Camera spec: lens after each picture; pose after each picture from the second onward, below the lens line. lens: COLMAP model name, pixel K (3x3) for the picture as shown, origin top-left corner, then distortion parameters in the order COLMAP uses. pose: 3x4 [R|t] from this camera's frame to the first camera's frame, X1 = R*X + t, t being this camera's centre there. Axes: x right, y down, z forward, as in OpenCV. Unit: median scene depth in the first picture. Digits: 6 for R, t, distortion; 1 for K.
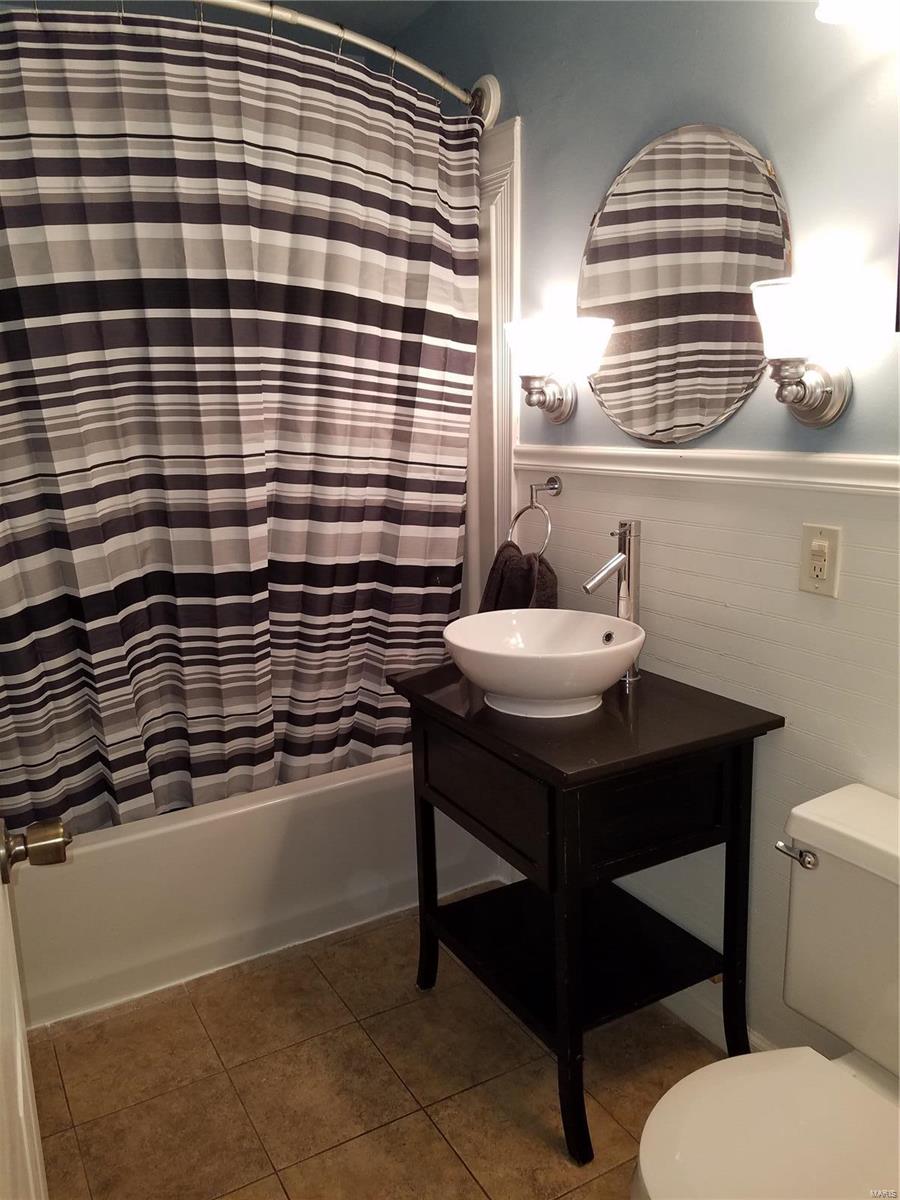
lens RADIAL K [[921.6, 0, 428.8], [0, 921.6, 606.4], [0, 0, 1]] dist [0.096406, -0.146646]
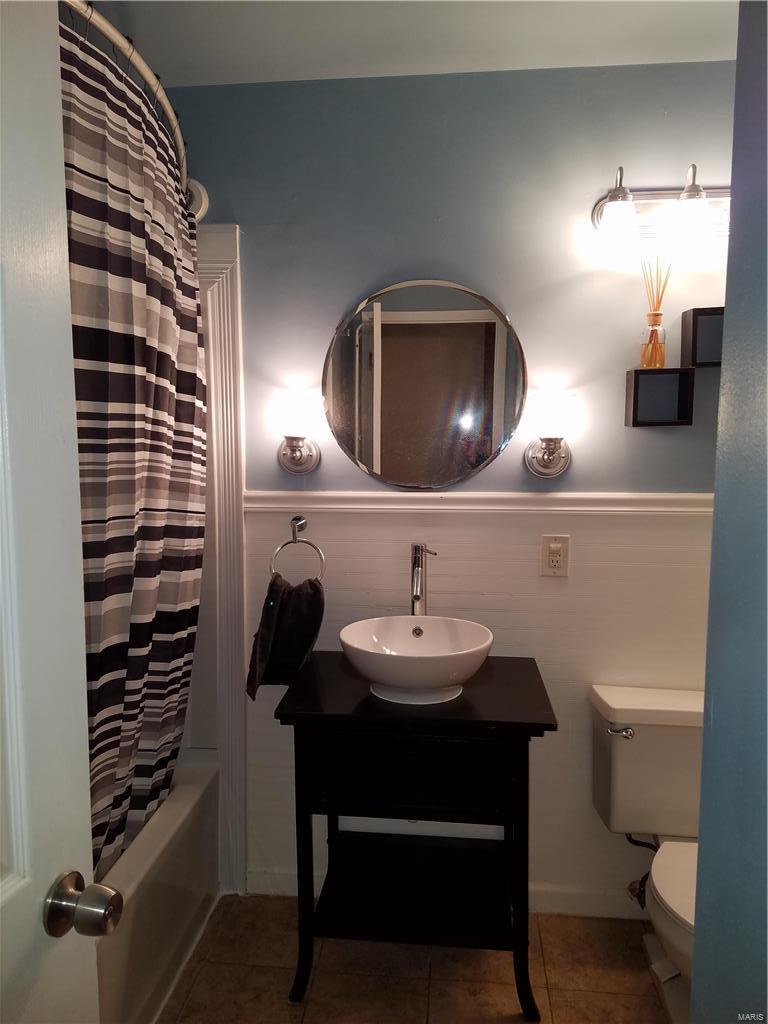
lens RADIAL K [[786.4, 0, 365.9], [0, 786.4, 517.5], [0, 0, 1]] dist [0.096406, -0.146646]
pose [[0.574119, -0.068063, 0.815938, -0.683239], [0.159276, 0.986785, -0.029757, -0.096050], [-0.803131, 0.147044, 0.577373, 0.337155]]
